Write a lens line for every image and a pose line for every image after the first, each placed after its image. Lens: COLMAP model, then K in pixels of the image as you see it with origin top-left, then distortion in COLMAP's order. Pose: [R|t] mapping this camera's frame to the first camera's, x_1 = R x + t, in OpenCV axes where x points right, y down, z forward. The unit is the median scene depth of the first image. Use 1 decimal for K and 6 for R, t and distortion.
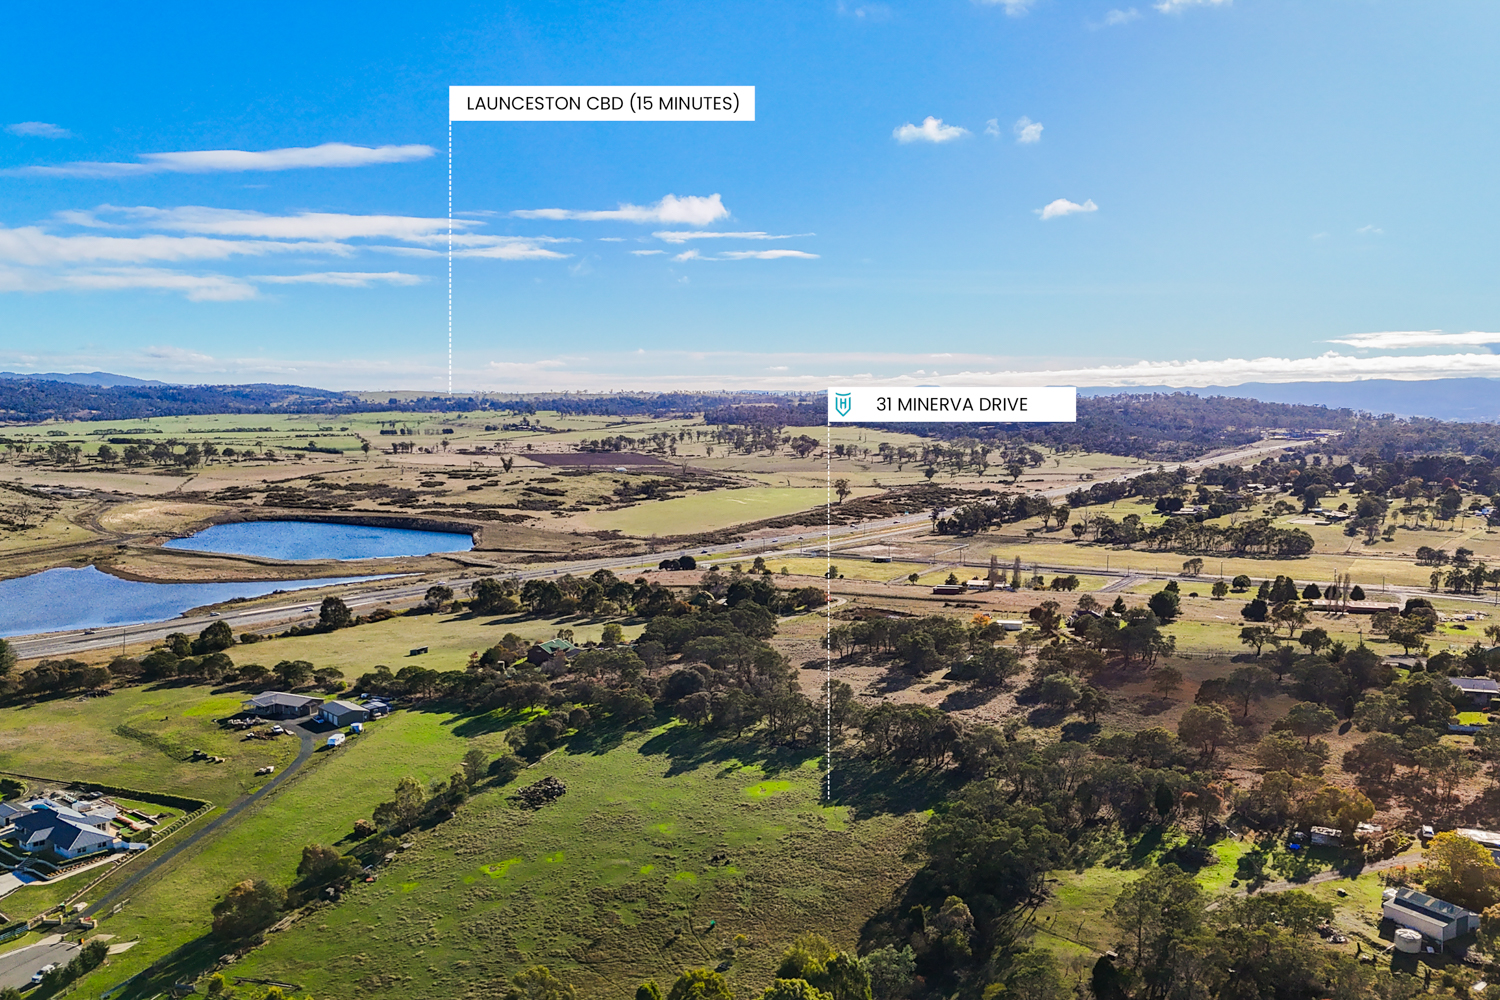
lens RADIAL K [[1232.1, 0, 755.5], [0, 1232.1, 497.2], [0, 0, 1]] dist [0.054635, 0.002156]
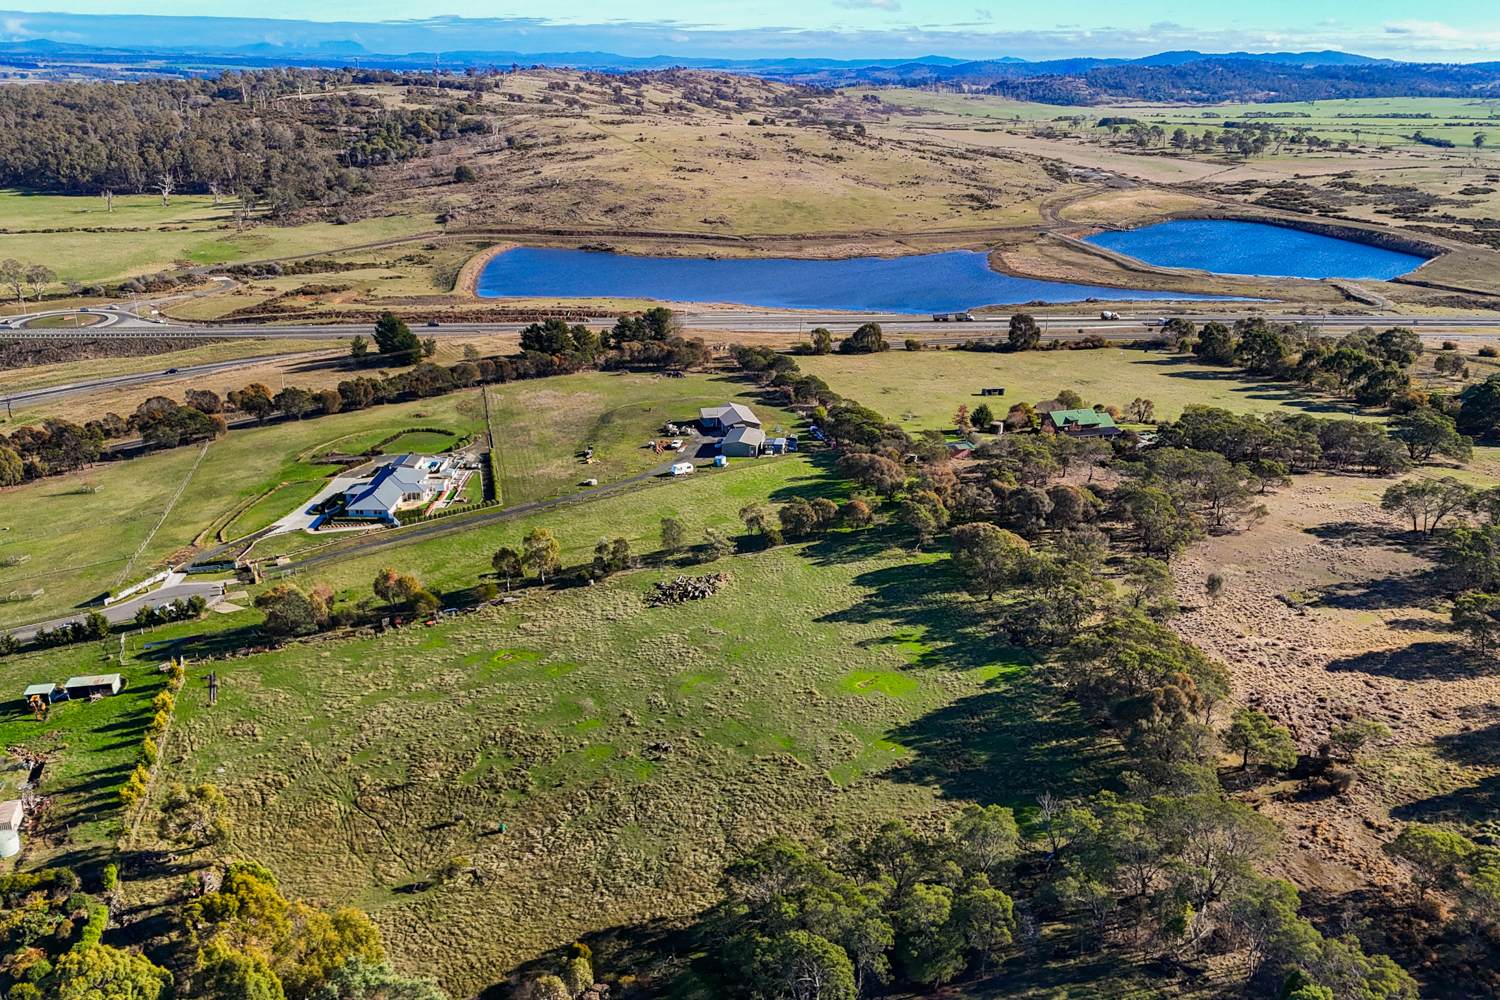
lens RADIAL K [[1232.1, 0, 755.5], [0, 1232.1, 497.2], [0, 0, 1]] dist [0.054635, 0.002156]
pose [[0.671867, 0.250546, -0.697009, 0.196507], [-0.076125, 0.959425, 0.271495, -0.023203], [0.736749, -0.129349, 0.663679, 0.231394]]
